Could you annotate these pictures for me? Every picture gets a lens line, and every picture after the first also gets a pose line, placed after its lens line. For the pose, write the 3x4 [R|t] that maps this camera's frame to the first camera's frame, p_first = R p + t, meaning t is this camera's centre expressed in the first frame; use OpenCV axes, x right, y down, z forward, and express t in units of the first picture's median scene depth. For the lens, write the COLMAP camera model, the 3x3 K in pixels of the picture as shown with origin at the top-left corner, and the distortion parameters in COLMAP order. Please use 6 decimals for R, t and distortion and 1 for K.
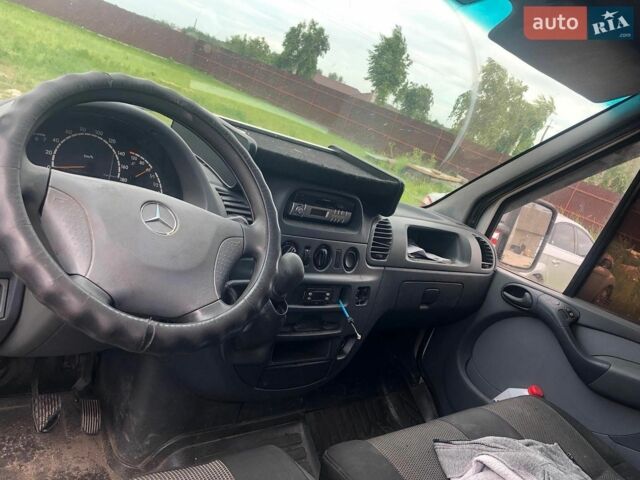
lens RADIAL K [[522.0, 0, 320.0], [0, 522.0, 240.0], [0, 0, 1]] dist [-0.001729, -0.000561]
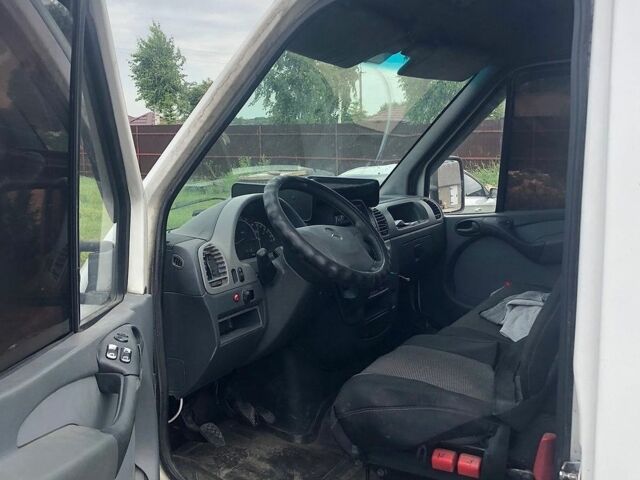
lens RADIAL K [[690.8, 0, 320.0], [0, 690.8, 240.0], [0, 0, 1]] dist [0.112071, -0.342391]
pose [[0.879549, -0.399614, 0.258268, -0.430255], [0.414793, 0.909903, -0.004724, -0.013269], [-0.233111, 0.111283, 0.966062, -0.634678]]
